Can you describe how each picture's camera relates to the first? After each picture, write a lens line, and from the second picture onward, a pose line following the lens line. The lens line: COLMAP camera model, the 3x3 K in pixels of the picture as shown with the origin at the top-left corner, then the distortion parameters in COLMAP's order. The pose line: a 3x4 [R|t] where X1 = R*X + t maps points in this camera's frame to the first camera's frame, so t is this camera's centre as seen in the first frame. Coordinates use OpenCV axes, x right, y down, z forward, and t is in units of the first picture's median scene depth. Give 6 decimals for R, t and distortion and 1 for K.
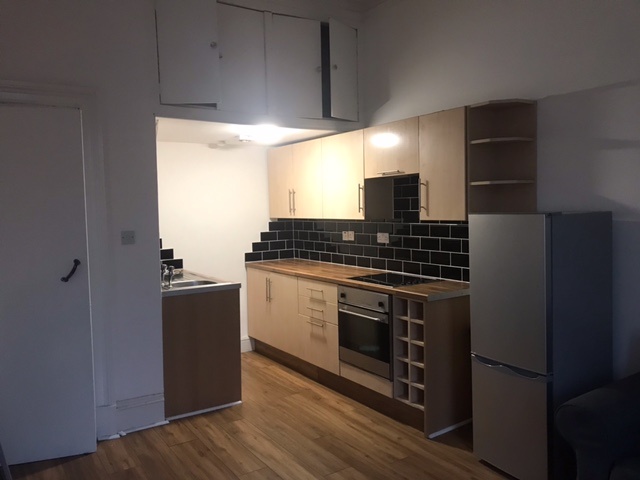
lens RADIAL K [[521.5, 0, 318.2], [0, 521.5, 236.1], [0, 0, 1]] dist [0.043516, -0.094850]
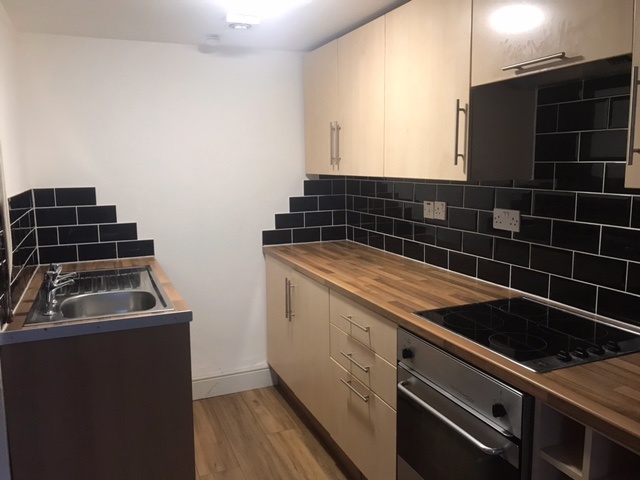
lens RADIAL K [[521.5, 0, 318.2], [0, 521.5, 236.1], [0, 0, 1]] dist [0.043516, -0.094850]
pose [[0.981252, 0.036754, -0.189194, 0.053053], [-0.020010, 0.995771, 0.089666, -0.023709], [0.191690, -0.084199, 0.977837, 0.560476]]
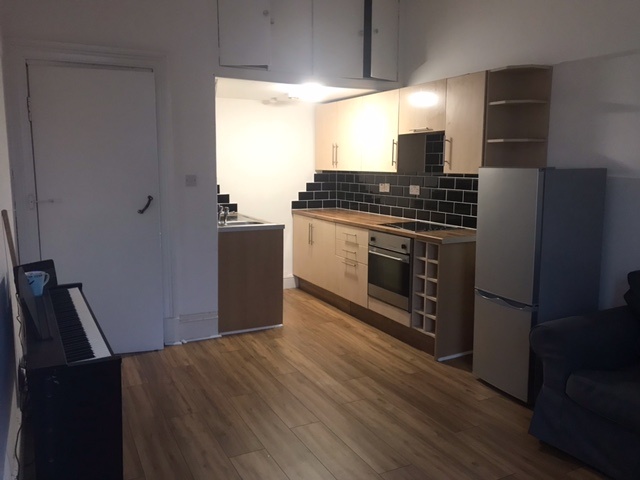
lens RADIAL K [[521.5, 0, 318.2], [0, 521.5, 236.1], [0, 0, 1]] dist [0.043516, -0.094850]
pose [[0.993447, 0.042604, -0.106060, 0.049137], [-0.033893, 0.996005, 0.082618, 0.018108], [0.109157, -0.078482, 0.990922, -0.136824]]
